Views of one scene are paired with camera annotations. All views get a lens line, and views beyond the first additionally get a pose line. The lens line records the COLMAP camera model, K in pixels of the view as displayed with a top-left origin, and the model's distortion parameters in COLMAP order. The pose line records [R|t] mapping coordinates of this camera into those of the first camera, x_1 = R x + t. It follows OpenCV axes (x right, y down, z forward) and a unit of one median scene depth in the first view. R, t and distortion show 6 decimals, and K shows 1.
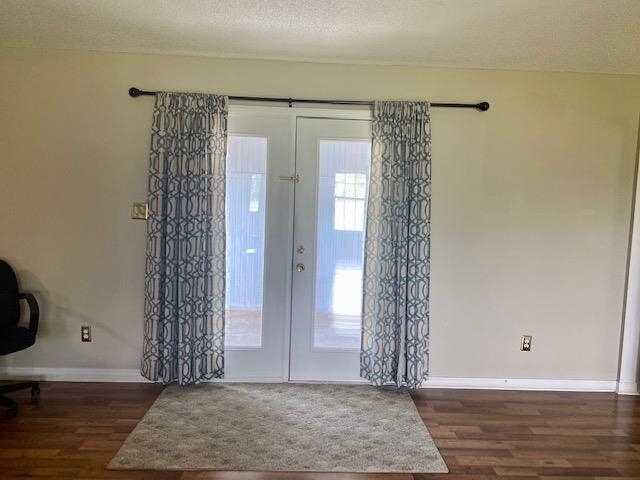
lens RADIAL K [[495.8, 0, 318.2], [0, 495.8, 241.8], [0, 0, 1]] dist [0.074750, -0.057502]
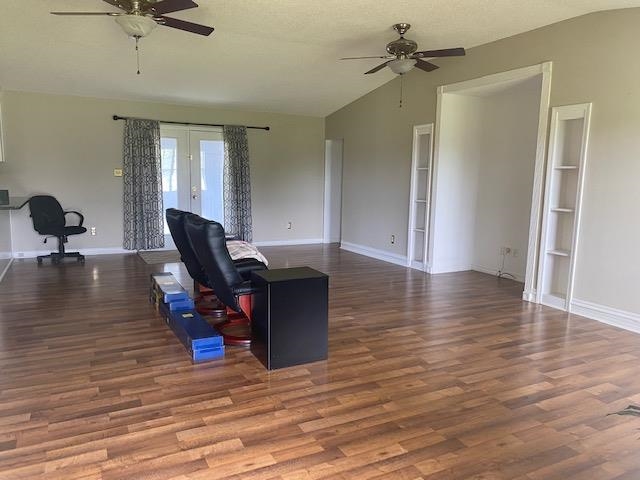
lens RADIAL K [[495.8, 0, 322.1], [0, 495.8, 242.0], [0, 0, 1]] dist [0.074750, -0.057502]
pose [[0.905507, -0.071198, 0.418315, -0.498089], [0.050847, 0.996926, 0.059611, 0.155456], [-0.421273, -0.032708, 0.906344, -1.367260]]
